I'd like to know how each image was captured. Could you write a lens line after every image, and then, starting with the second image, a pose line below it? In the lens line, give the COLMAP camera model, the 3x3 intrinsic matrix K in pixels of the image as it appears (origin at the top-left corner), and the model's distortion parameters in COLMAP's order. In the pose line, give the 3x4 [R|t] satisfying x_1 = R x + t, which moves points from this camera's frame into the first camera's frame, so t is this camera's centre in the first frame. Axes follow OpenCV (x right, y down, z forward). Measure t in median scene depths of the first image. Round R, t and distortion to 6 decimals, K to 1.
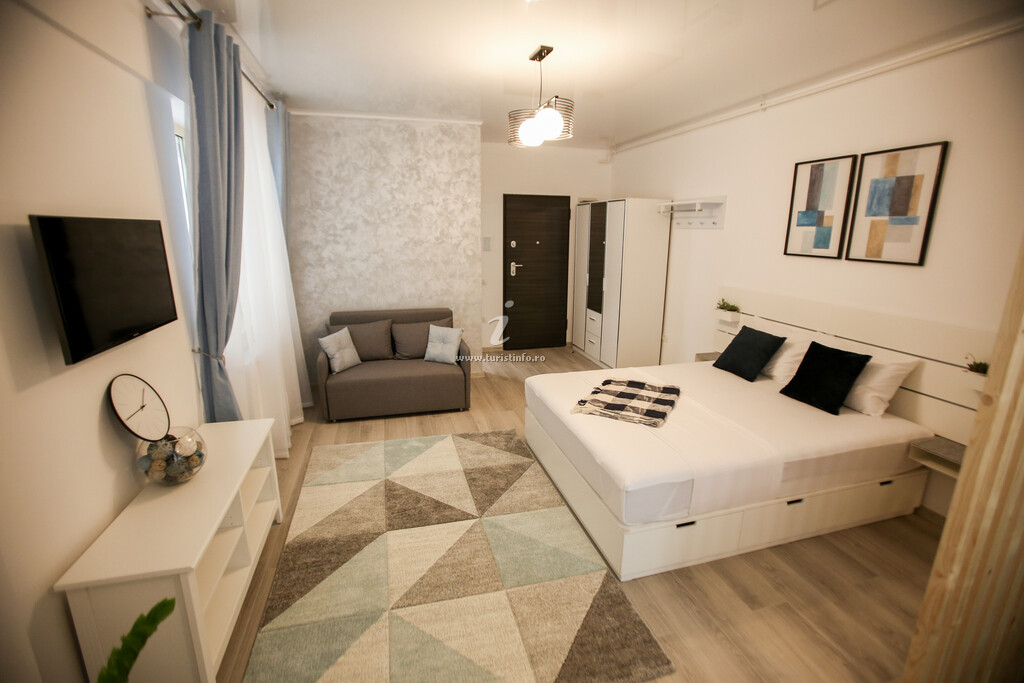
lens RADIAL K [[468.7, 0, 515.0], [0, 468.7, 342.1], [0, 0, 1]] dist [-0.078490, 0.035705]
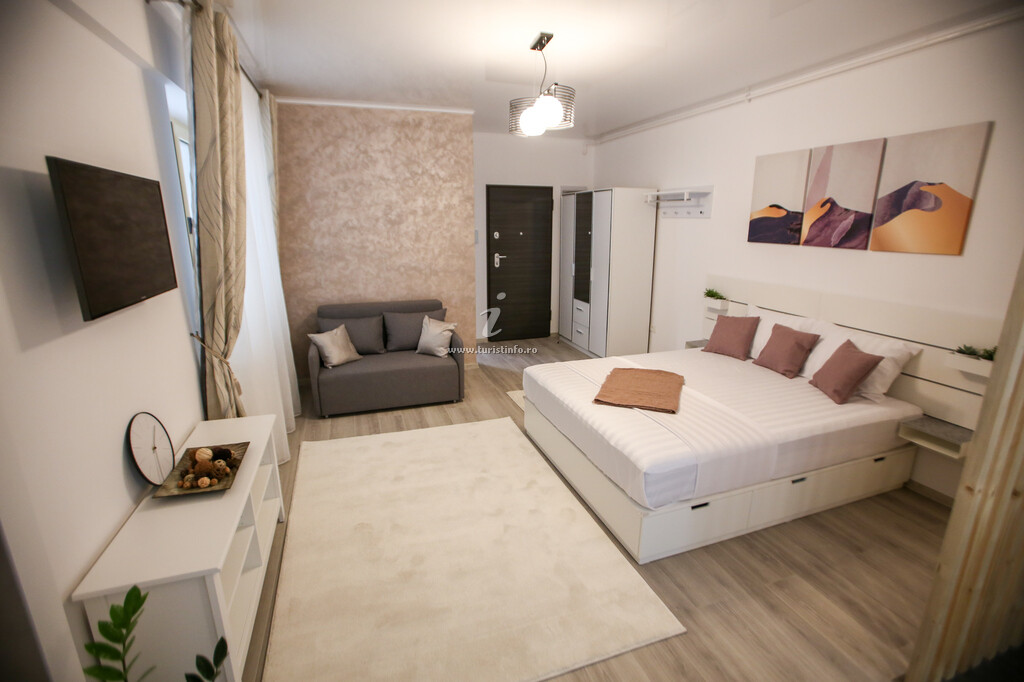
lens RADIAL K [[468.7, 0, 515.0], [0, 468.7, 341.6], [0, 0, 1]] dist [-0.078490, 0.035705]
pose [[0.998417, -0.019588, 0.052723, -0.035220], [0.018762, 0.999694, 0.016131, 0.002648], [-0.053022, -0.015116, 0.998479, 0.002018]]
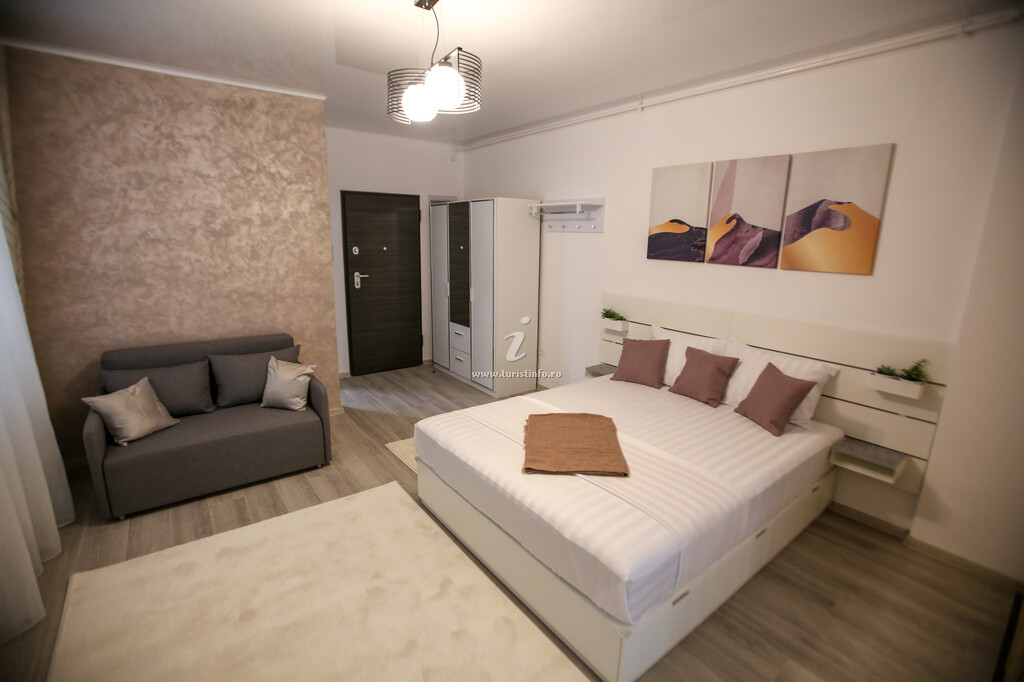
lens RADIAL K [[468.7, 0, 515.0], [0, 468.7, 341.6], [0, 0, 1]] dist [-0.078490, 0.035705]
pose [[0.931868, -0.069674, 0.356043, -0.066688], [0.073141, 0.997315, 0.003734, -0.037510], [-0.355347, 0.022562, 0.934462, 0.166553]]
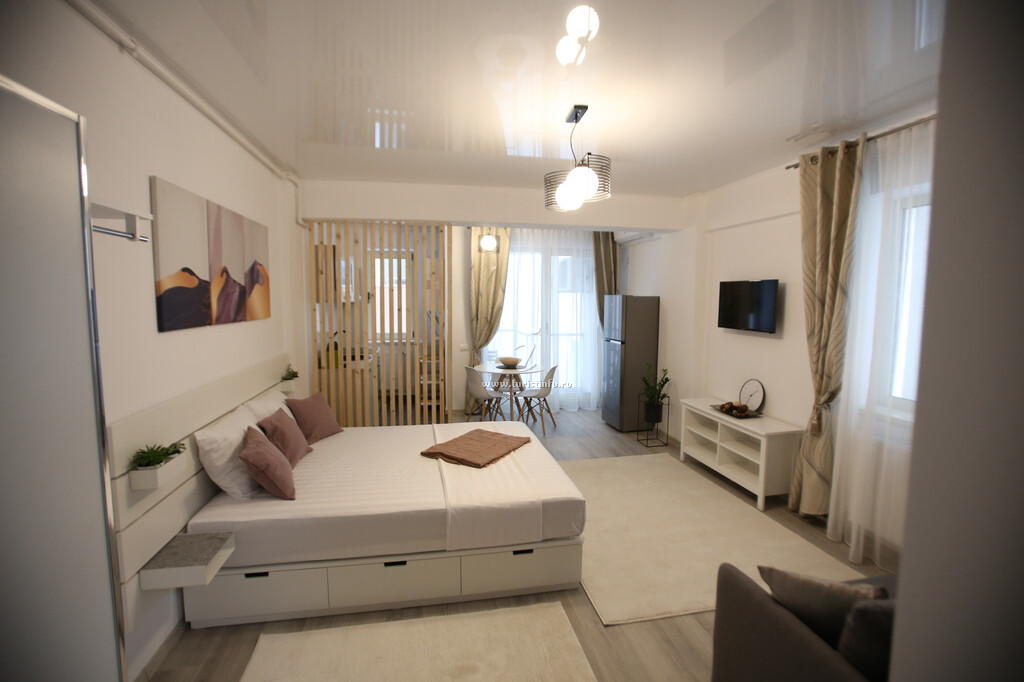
lens RADIAL K [[468.7, 0, 515.0], [0, 468.7, 341.6], [0, 0, 1]] dist [-0.078490, 0.035705]
pose [[-0.996279, -0.018510, 0.084177, 0.061407], [0.009734, 0.946253, 0.323281, -0.298451], [-0.085637, 0.322897, -0.942552, 1.253205]]
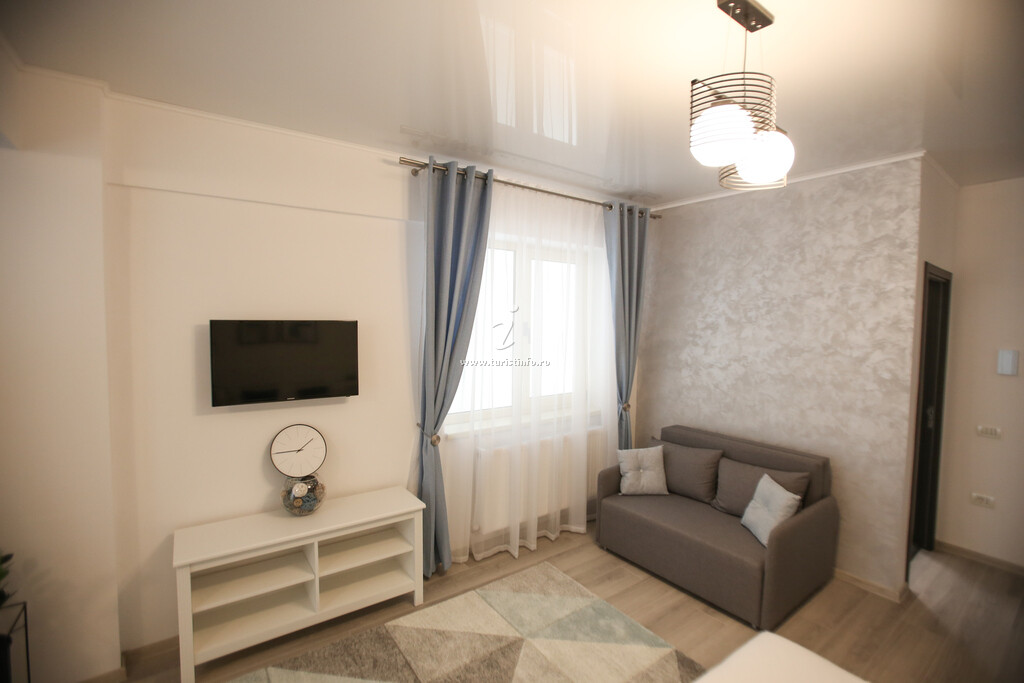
lens RADIAL K [[468.7, 0, 515.0], [0, 468.7, 342.1], [0, 0, 1]] dist [-0.078490, 0.035705]
pose [[0.350497, 0.045031, -0.935481, 0.288127], [-0.229994, 0.972396, -0.039364, -0.111195], [0.907885, 0.228952, 0.351178, 0.407791]]
